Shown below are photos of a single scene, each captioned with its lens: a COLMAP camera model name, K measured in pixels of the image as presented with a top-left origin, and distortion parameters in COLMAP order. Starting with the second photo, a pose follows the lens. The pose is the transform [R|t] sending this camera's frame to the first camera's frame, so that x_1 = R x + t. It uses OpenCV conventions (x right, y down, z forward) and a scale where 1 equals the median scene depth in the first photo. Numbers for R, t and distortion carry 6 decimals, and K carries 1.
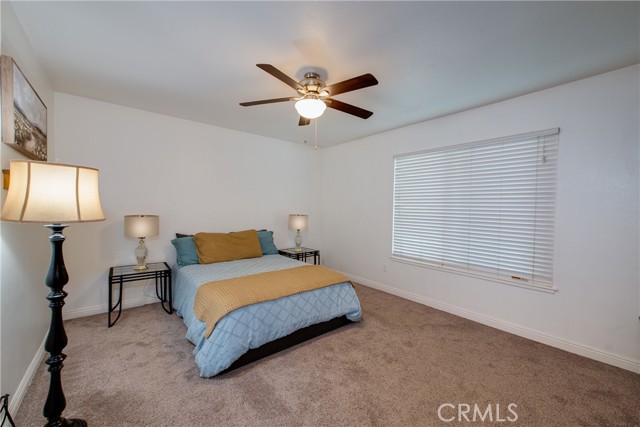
lens RADIAL K [[253.0, 0, 318.7], [0, 253.0, 213.9], [0, 0, 1]] dist [0.000418, -0.000256]
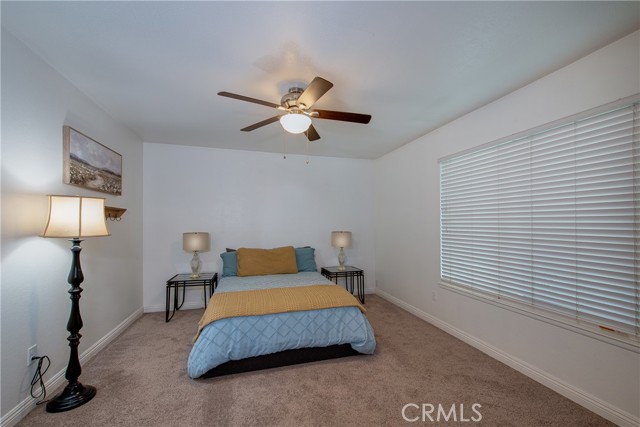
lens RADIAL K [[258.6, 0, 319.2], [0, 258.6, 220.8], [0, 0, 1]] dist [0.005209, 0.000123]
pose [[0.917952, -0.021830, -0.396090, 0.393889], [0.005665, 0.999104, -0.041934, 0.005130], [0.396651, 0.036250, 0.917253, 0.109981]]
